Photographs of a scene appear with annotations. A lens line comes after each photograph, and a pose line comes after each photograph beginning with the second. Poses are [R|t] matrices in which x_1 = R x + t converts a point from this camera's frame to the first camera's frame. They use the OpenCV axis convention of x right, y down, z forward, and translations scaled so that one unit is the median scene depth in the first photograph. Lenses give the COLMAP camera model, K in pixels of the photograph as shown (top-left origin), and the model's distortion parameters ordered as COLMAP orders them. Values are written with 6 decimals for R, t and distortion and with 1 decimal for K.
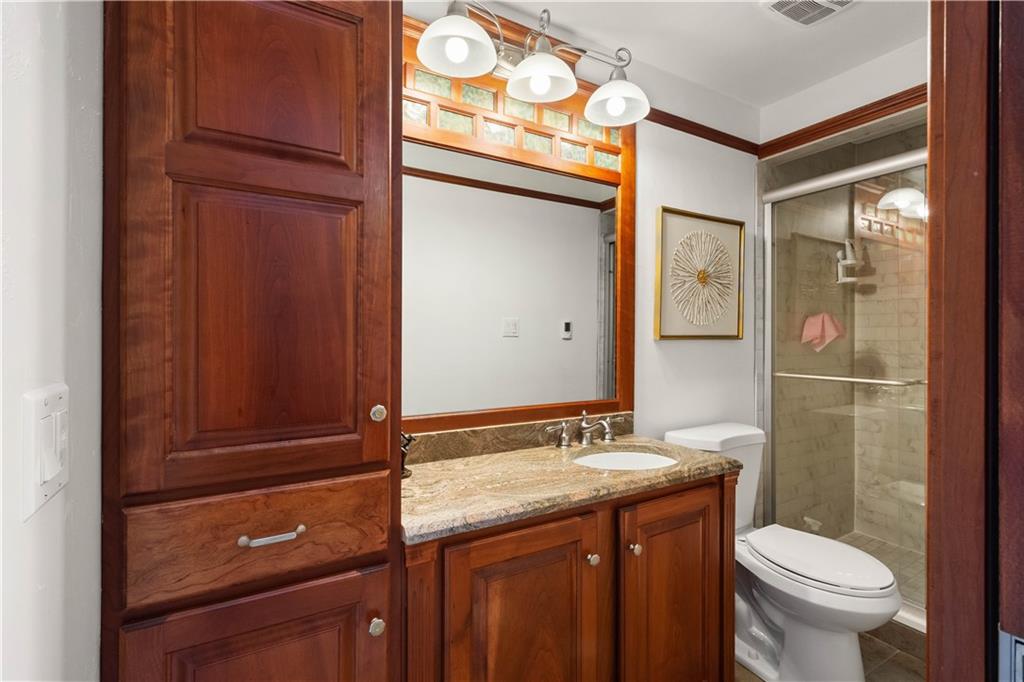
lens RADIAL K [[452.4, 0, 510.5], [0, 452.4, 338.7], [0, 0, 1]] dist [0.004209, 0.000525]
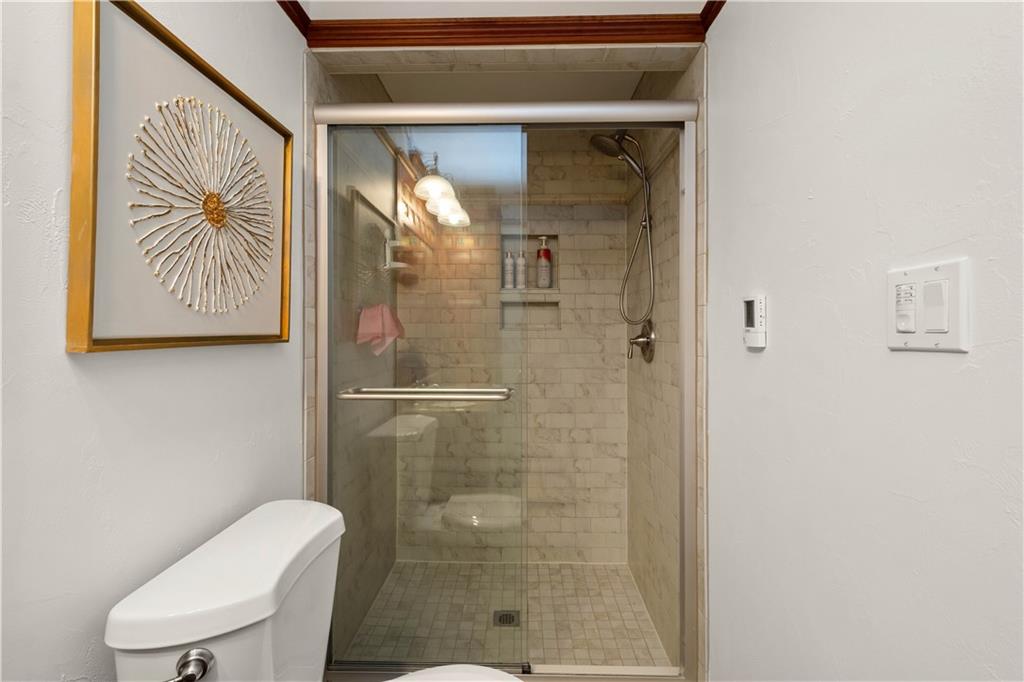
lens RADIAL K [[452.4, 0, 516.3], [0, 452.4, 328.1], [0, 0, 1]] dist [0.004209, 0.000525]
pose [[0.507028, 0.003801, 0.861921, 0.164641], [0.003083, 0.999976, -0.006223, -0.010896], [-0.861924, 0.005812, 0.507004, 0.452258]]
